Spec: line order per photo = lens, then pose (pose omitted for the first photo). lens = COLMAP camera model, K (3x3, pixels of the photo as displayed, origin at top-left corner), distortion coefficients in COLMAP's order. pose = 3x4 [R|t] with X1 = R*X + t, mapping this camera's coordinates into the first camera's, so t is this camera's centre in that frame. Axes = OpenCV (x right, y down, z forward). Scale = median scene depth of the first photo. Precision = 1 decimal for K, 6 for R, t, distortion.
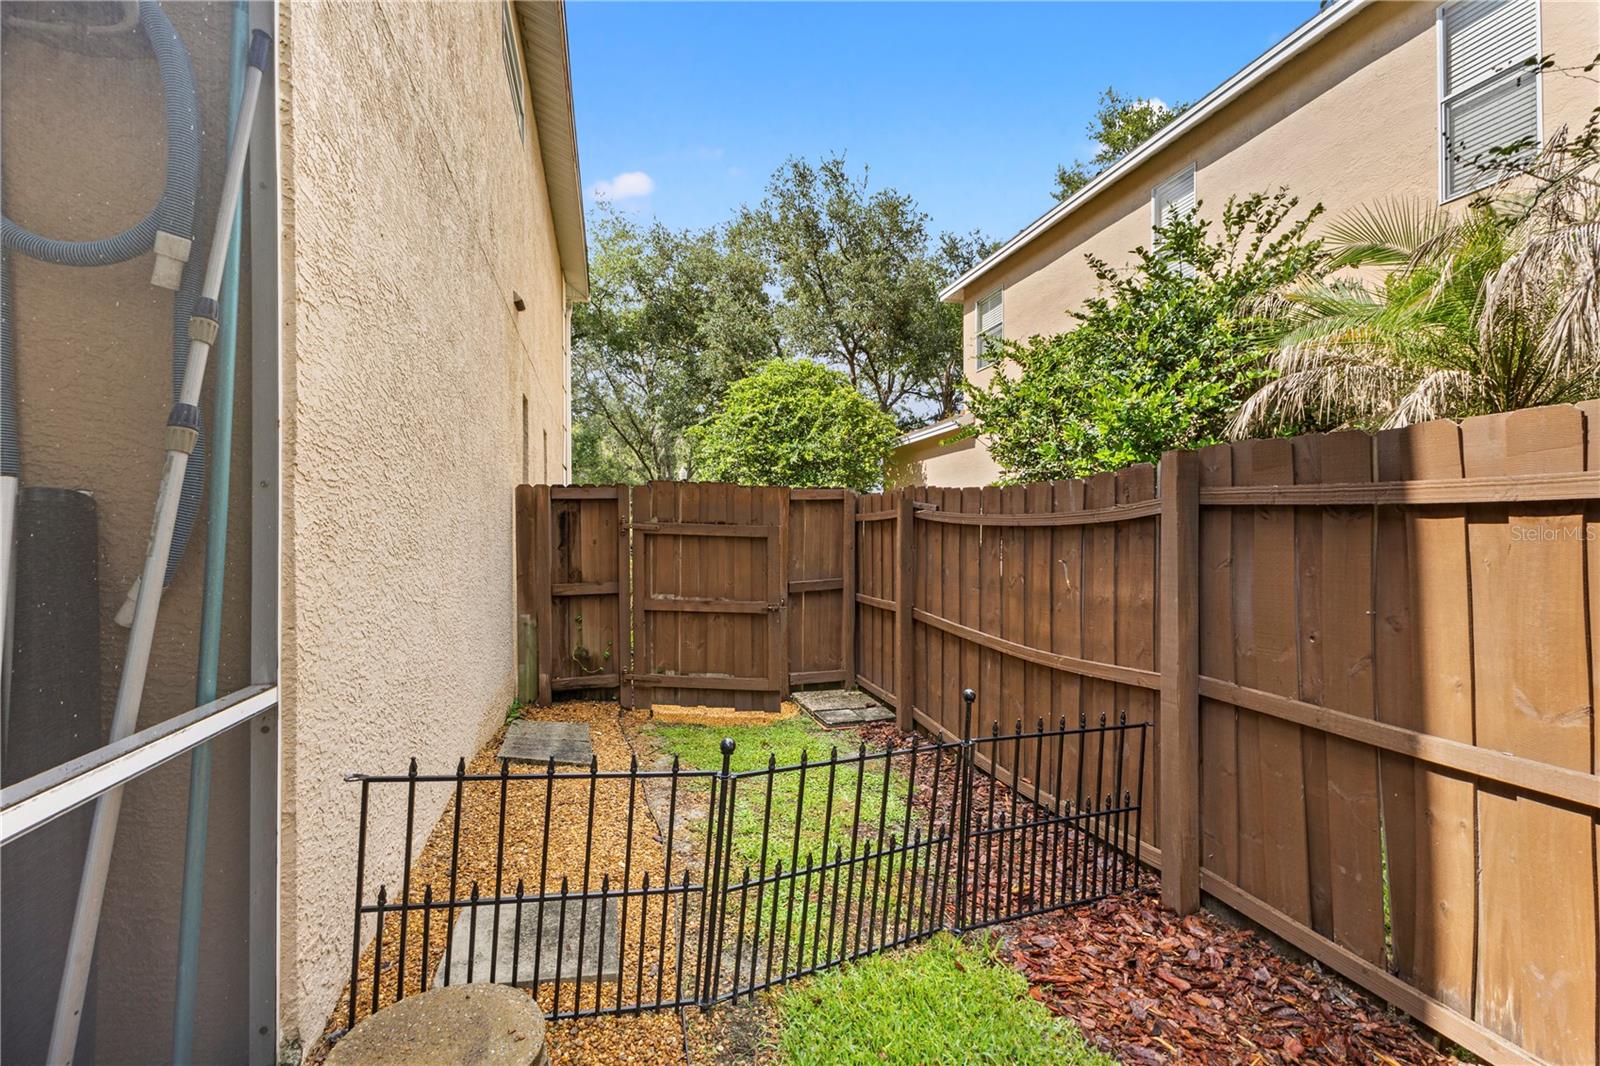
lens RADIAL K [[695.8, 0, 787.2], [0, 695.8, 530.5], [0, 0, 1]] dist [0.002624, 0.000123]
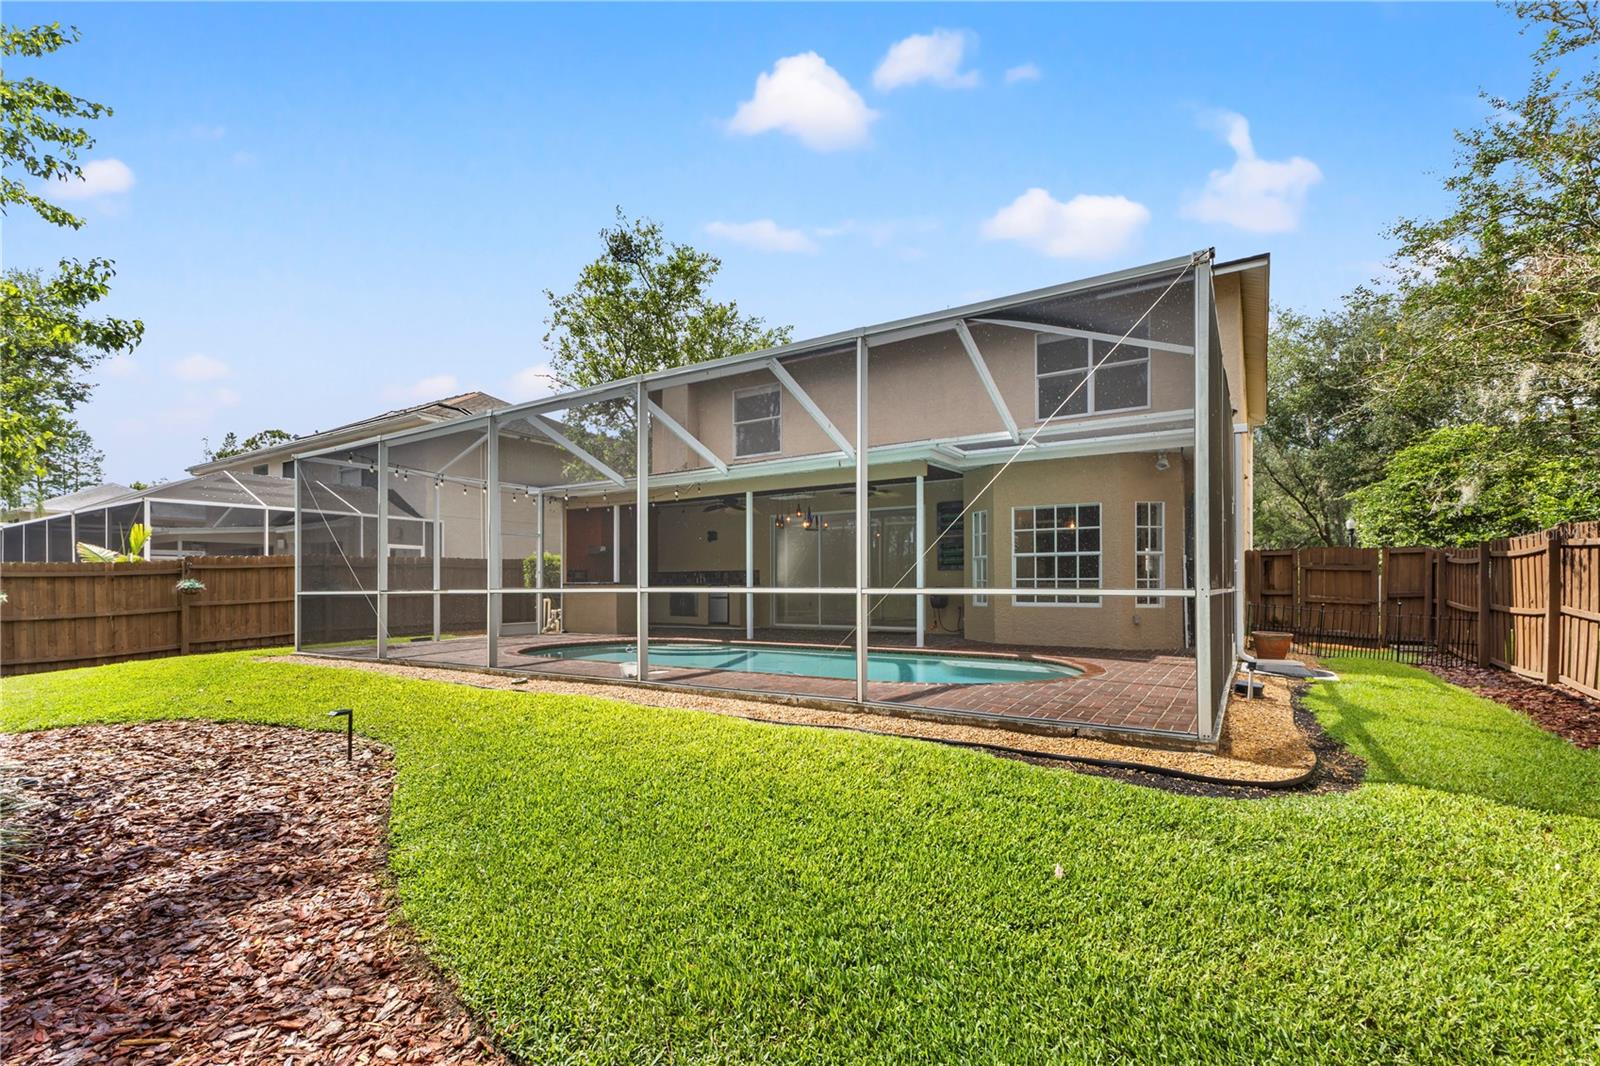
lens RADIAL K [[706.5, 0, 787.8], [0, 706.5, 582.5], [0, 0, 1]] dist [-0.001929, -0.000415]
pose [[0.666887, 0.004469, -0.745146, 0.372385], [-0.001184, 0.999987, 0.004937, 0.035636], [0.745158, -0.002410, 0.666884, -1.741566]]
